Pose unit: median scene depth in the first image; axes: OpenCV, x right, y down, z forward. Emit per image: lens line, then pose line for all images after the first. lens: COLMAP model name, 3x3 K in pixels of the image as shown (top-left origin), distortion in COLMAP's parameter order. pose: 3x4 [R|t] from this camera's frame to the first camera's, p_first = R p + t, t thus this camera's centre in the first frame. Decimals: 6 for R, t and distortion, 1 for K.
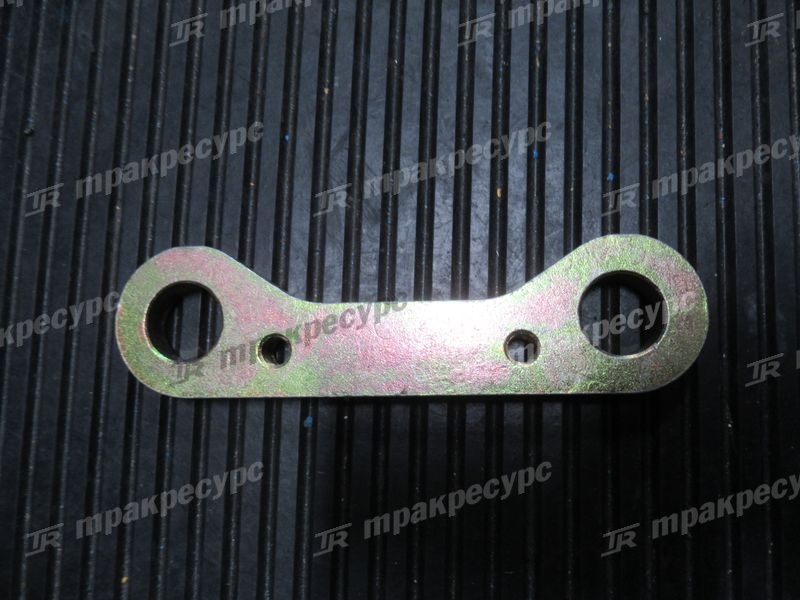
lens RADIAL K [[3583.6, 0, 398.9], [0, 3583.6, 299.8], [0, 0, 1]] dist [0.877622, 0.000000]
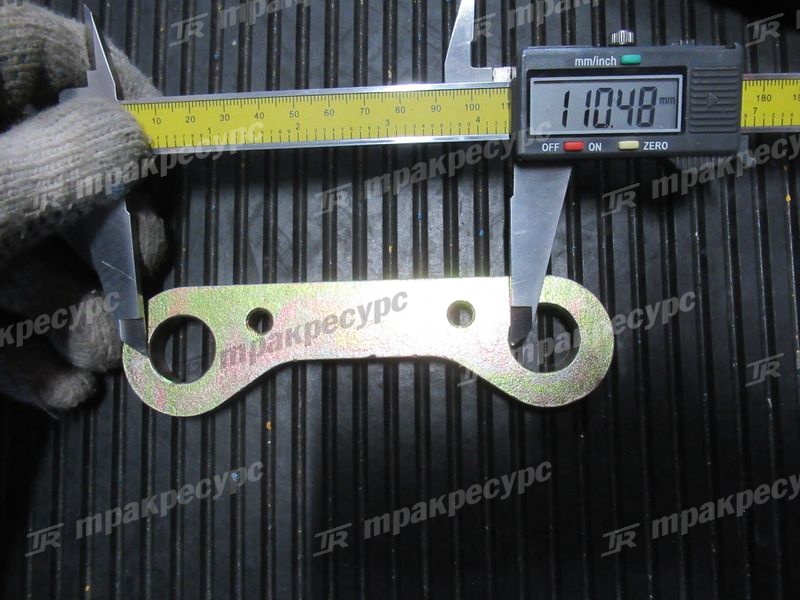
lens RADIAL K [[3583.6, 0, 402.1], [0, 3583.6, 296.6], [0, 0, 1]] dist [0.877622, 0.000000]
pose [[0.998985, -0.040768, 0.019156, 0.008235], [0.040900, 0.999142, -0.006531, -0.006160], [-0.018873, 0.007308, 0.999795, -0.192062]]
